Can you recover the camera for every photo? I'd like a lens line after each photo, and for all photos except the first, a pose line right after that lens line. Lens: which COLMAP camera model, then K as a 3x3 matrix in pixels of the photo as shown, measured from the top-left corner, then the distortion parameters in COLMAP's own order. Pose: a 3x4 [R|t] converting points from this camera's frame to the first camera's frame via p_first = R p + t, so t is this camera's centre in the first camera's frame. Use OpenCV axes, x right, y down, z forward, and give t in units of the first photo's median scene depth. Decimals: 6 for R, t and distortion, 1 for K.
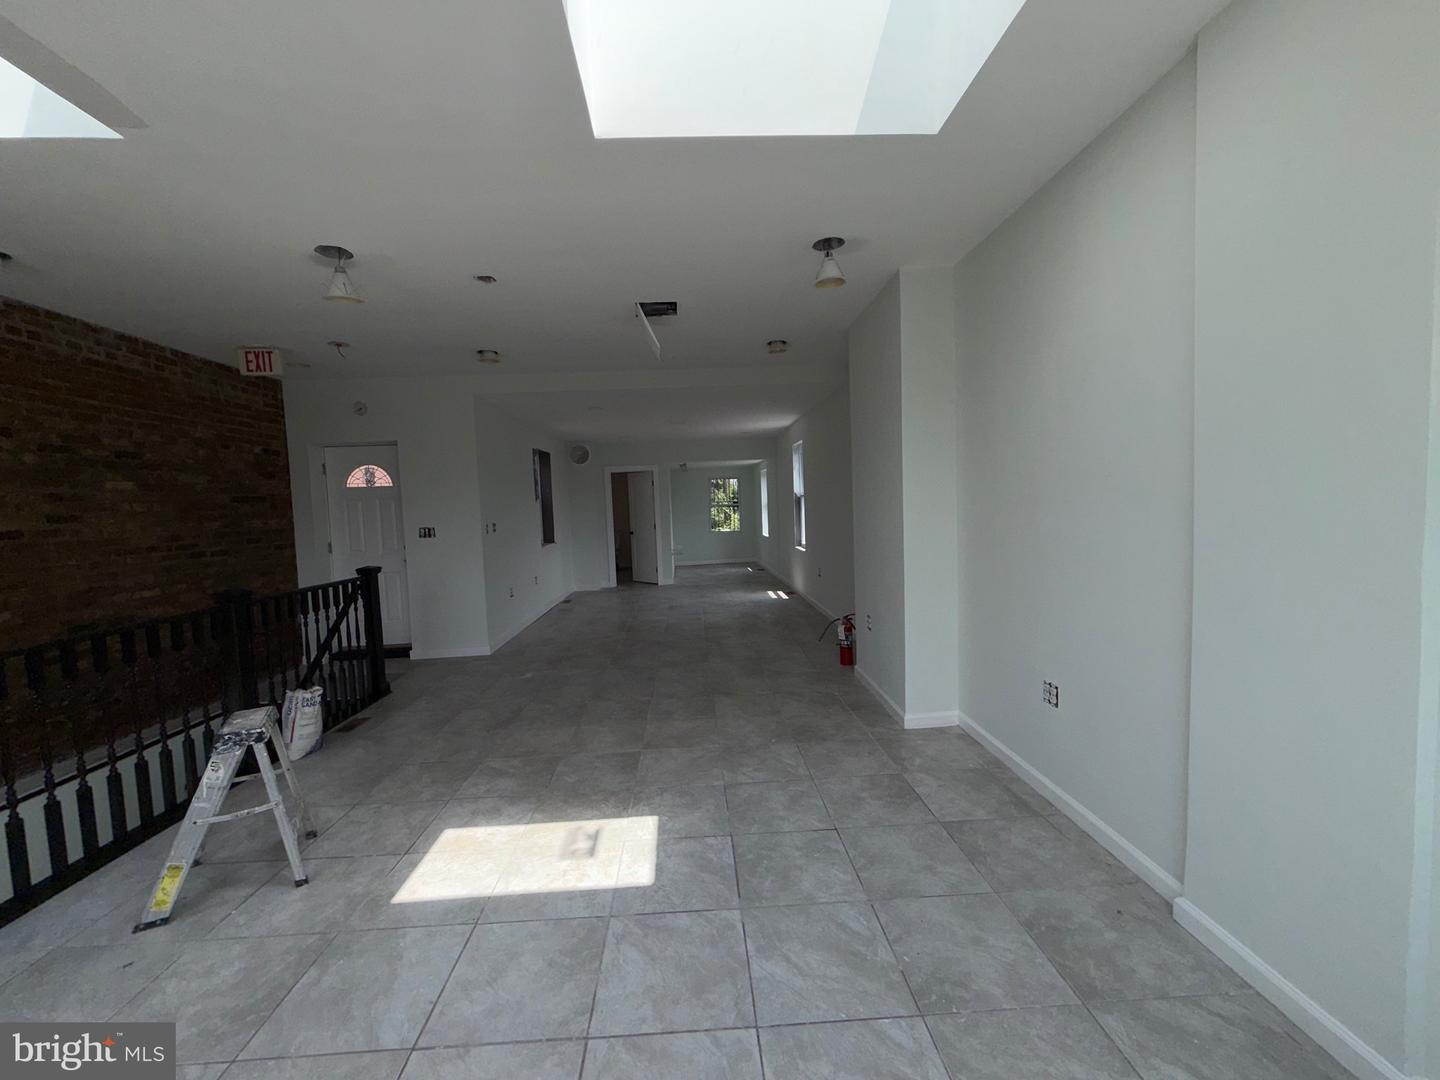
lens RADIAL K [[574.9, 0, 715.6], [0, 574.9, 540.7], [0, 0, 1]] dist [-0.000553, 0.000053]
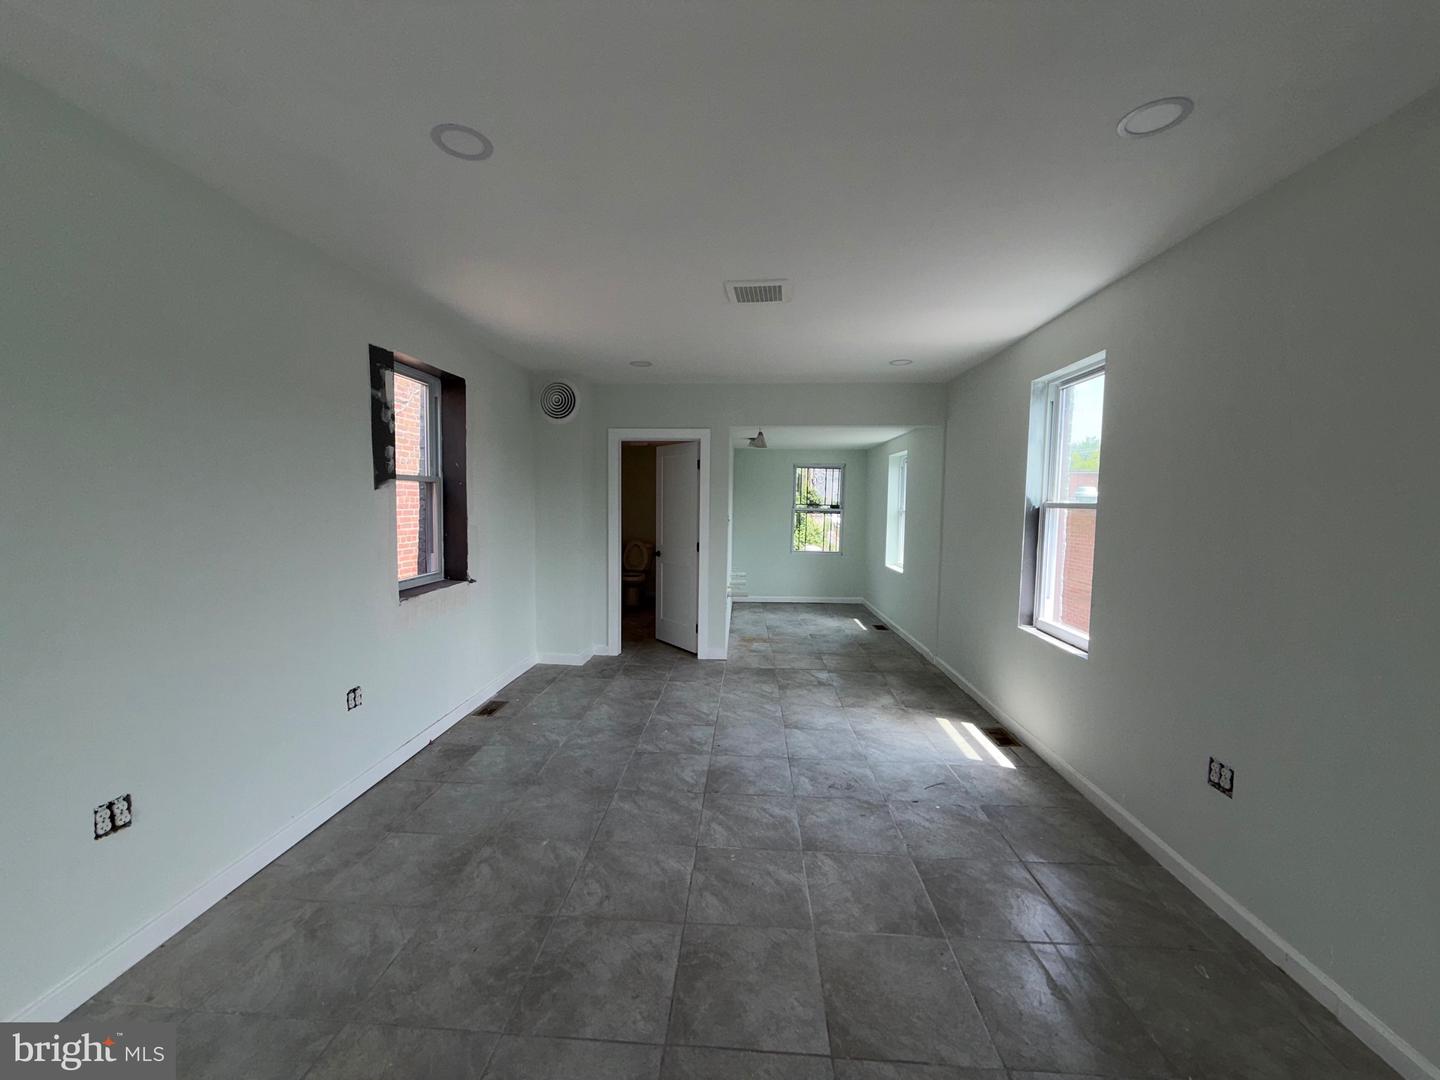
lens RADIAL K [[574.9, 0, 716.7], [0, 574.9, 541.9], [0, 0, 1]] dist [-0.000553, 0.000053]
pose [[0.992881, 0.060766, -0.102444, -0.095846], [-0.059879, 0.998137, 0.011711, -0.099643], [0.102965, -0.005494, 0.994670, 1.309214]]
